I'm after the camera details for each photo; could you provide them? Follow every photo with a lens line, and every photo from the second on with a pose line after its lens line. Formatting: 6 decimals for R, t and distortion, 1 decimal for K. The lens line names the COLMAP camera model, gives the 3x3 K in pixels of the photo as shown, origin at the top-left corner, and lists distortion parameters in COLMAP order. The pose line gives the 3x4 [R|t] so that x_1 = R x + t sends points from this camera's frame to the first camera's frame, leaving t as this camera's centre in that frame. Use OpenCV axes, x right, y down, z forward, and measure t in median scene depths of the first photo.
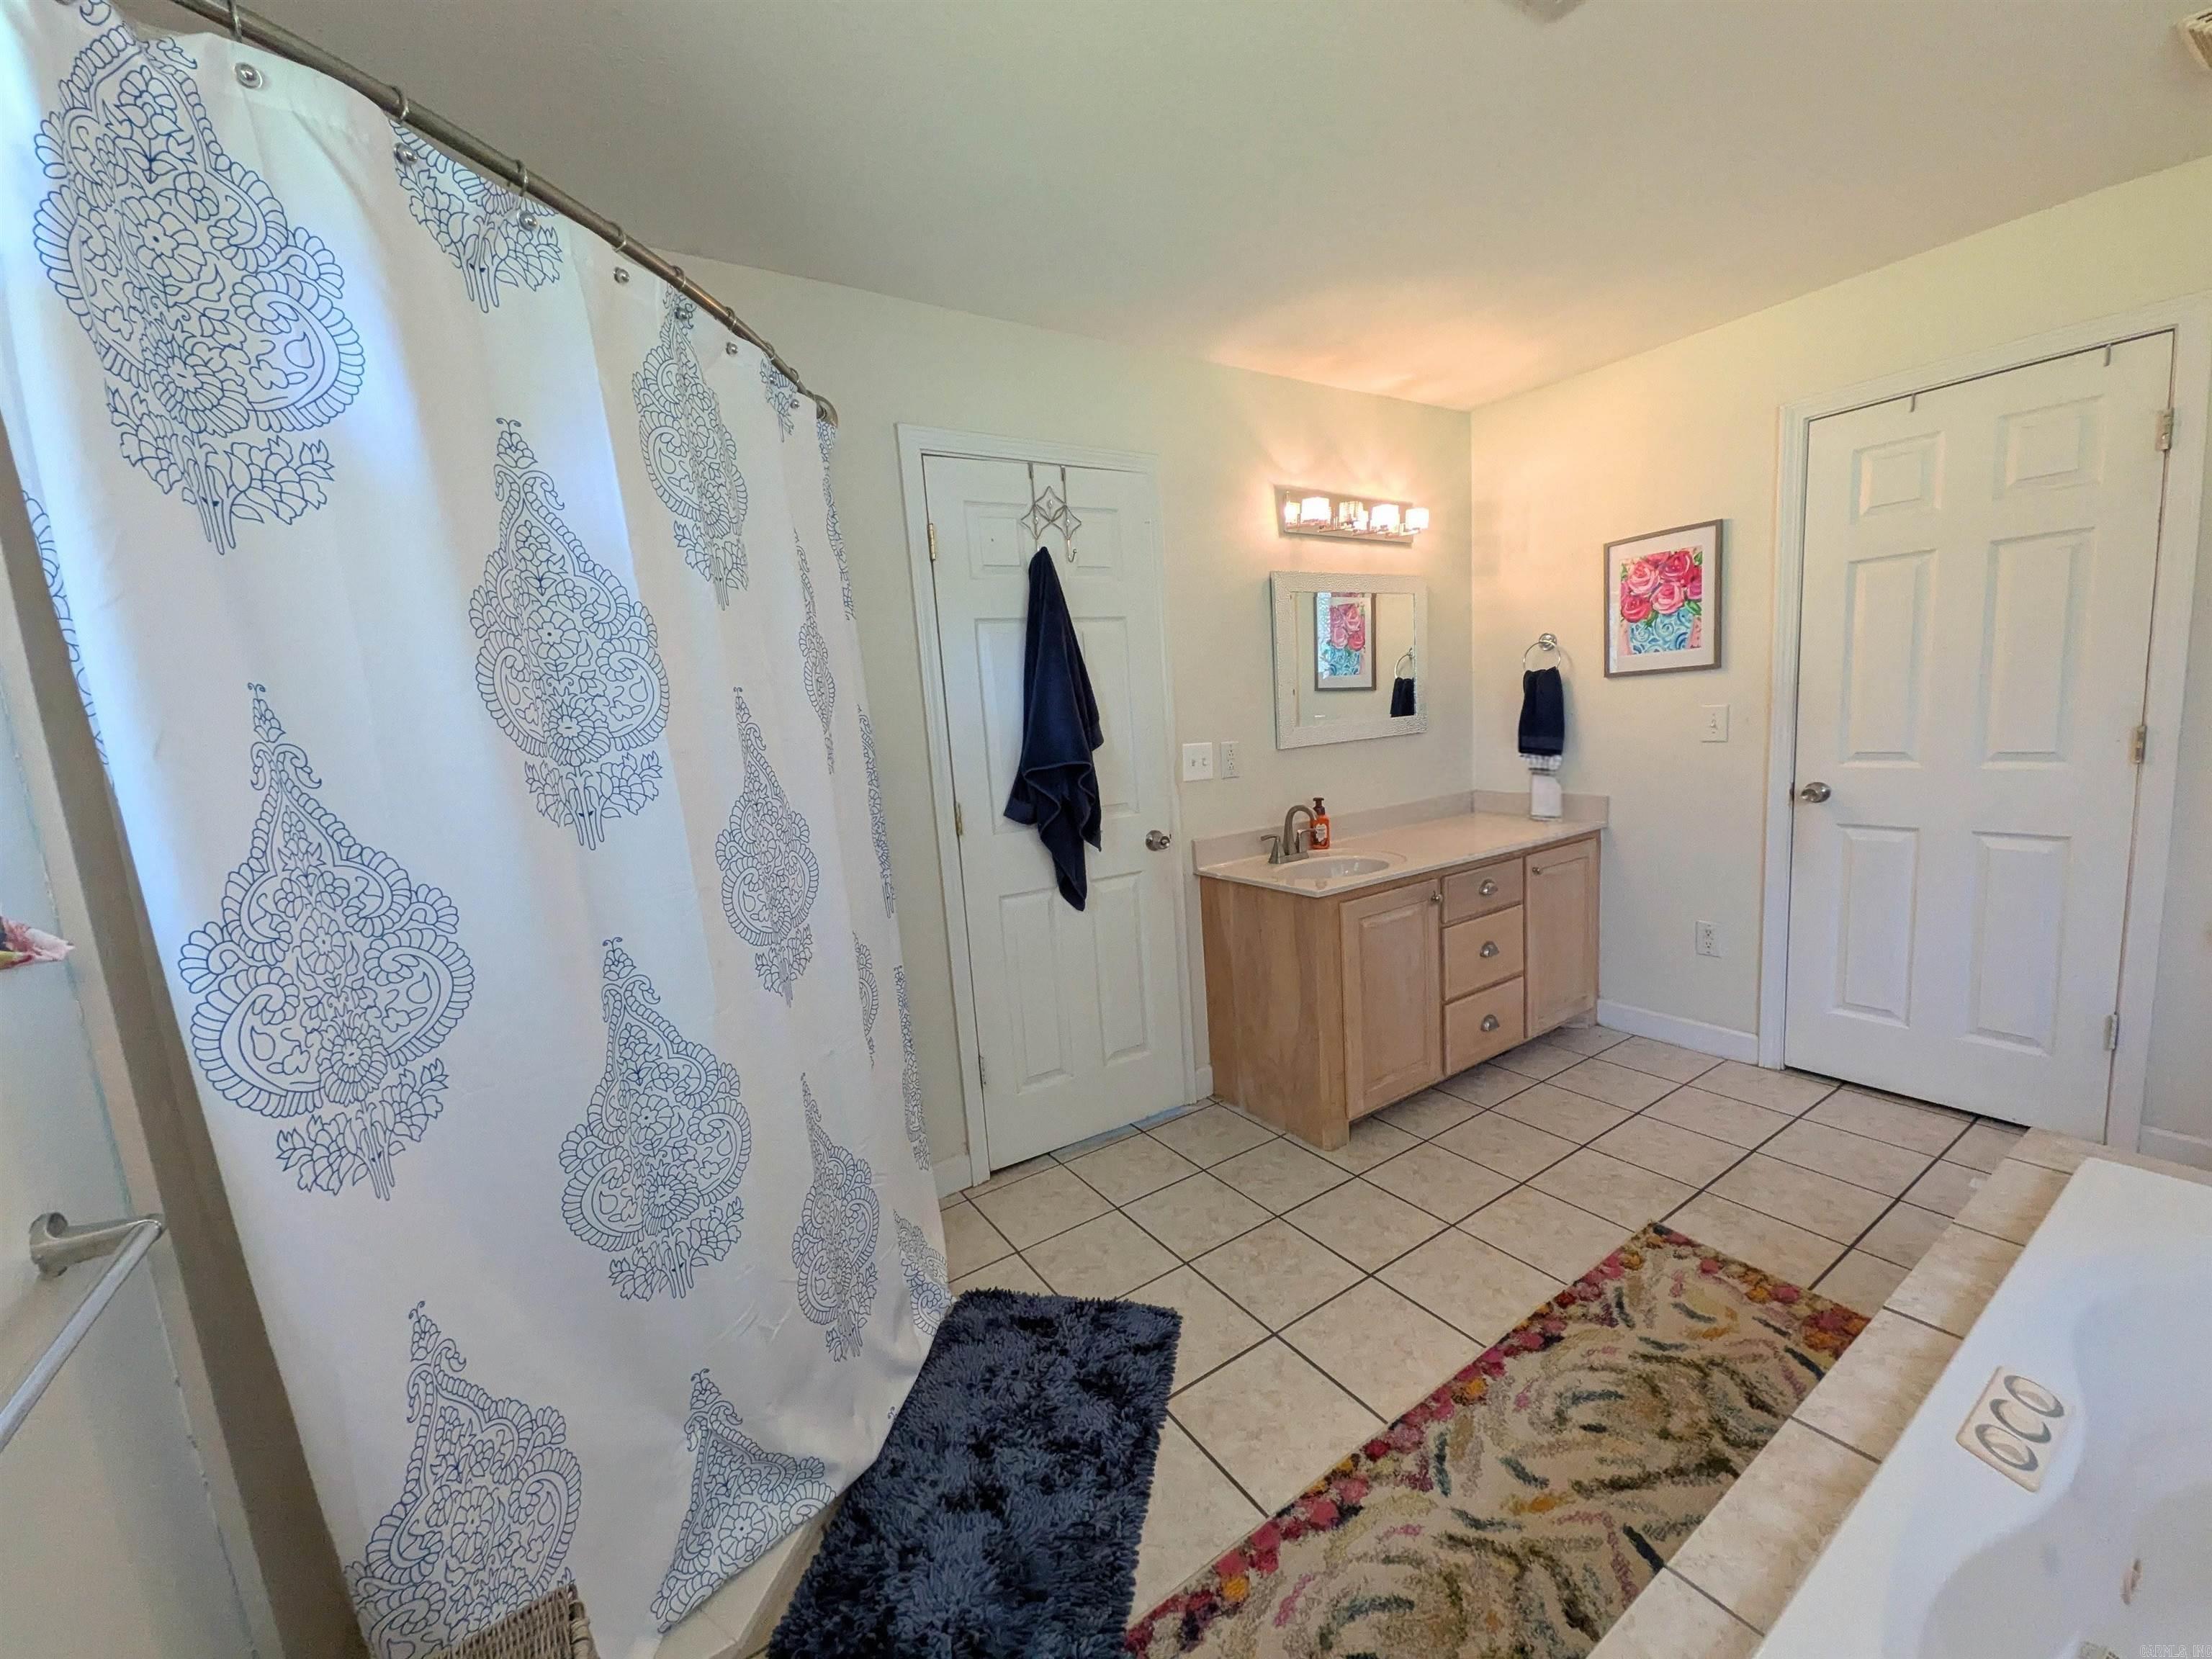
lens RADIAL K [[878.6, 0, 1108.5], [0, 878.6, 828.5], [0, 0, 1]] dist [0.004933, 0.000536]
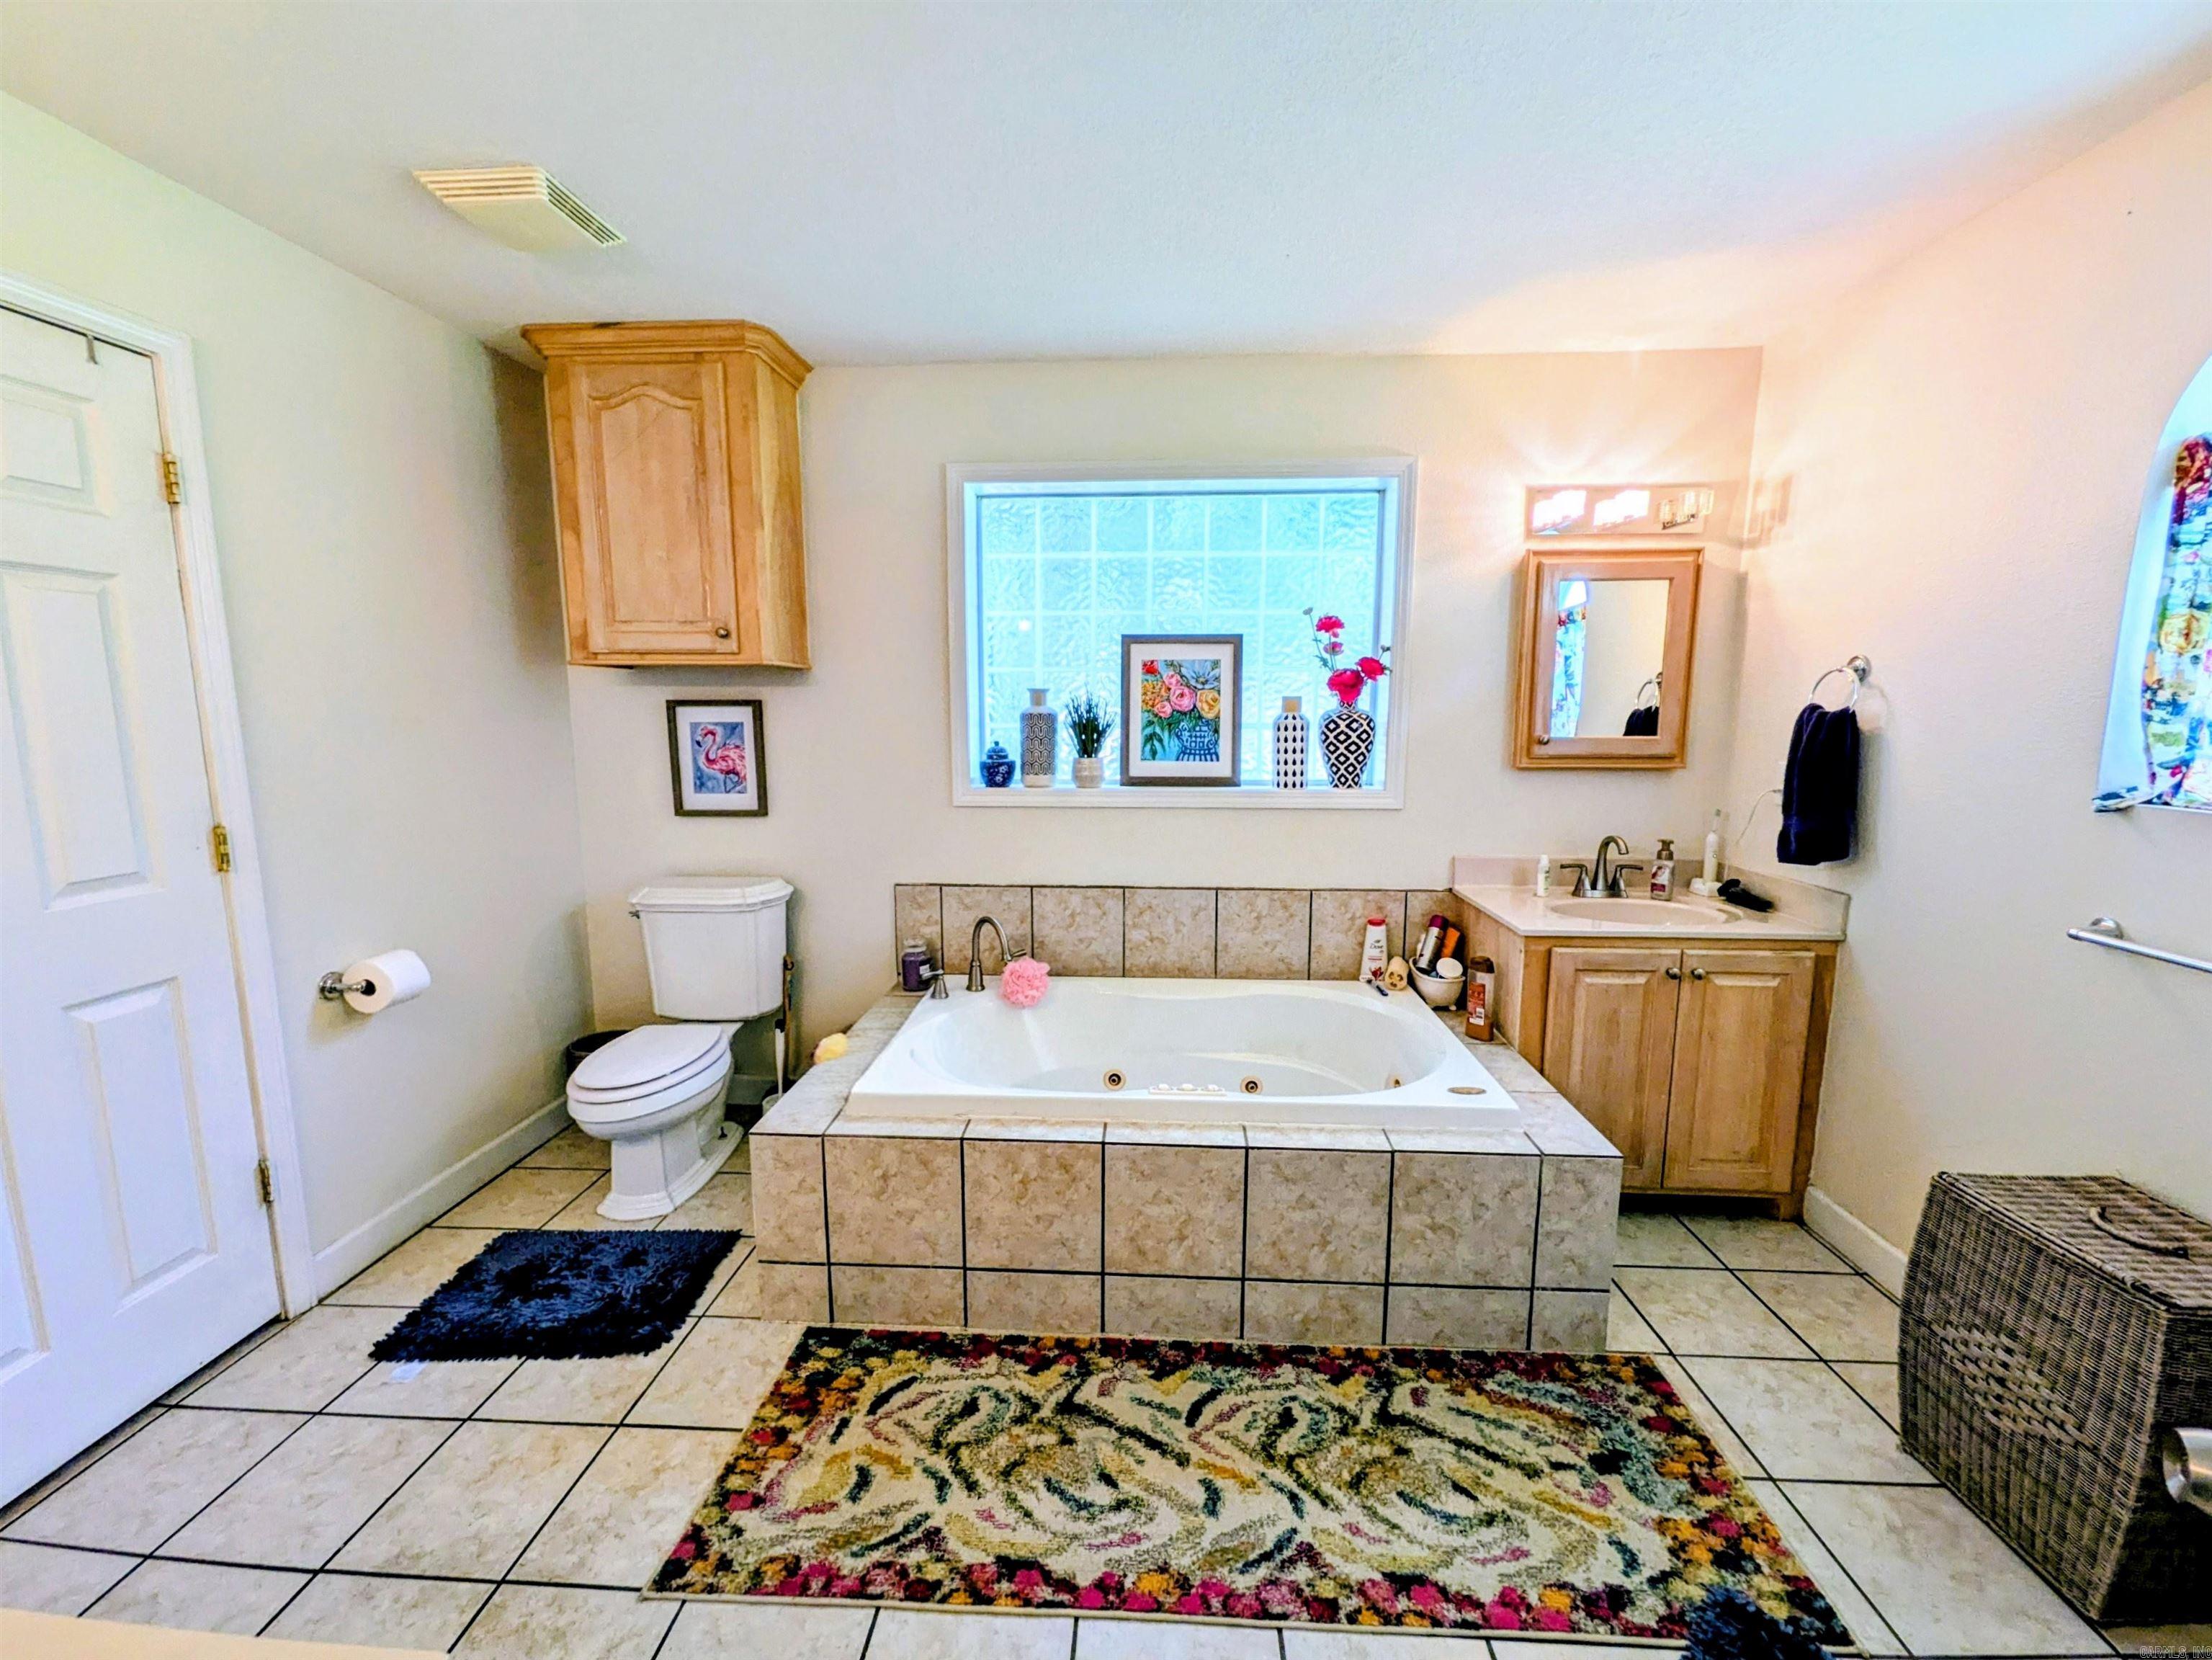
lens RADIAL K [[878.8, 0, 1108.5], [0, 878.8, 829.0], [0, 0, 1]] dist [0.004933, 0.000536]
pose [[-0.803557, -0.009005, 0.595159, -0.033702], [0.138777, 0.969496, 0.202038, -0.237504], [-0.578824, 0.244944, -0.777796, 1.646262]]
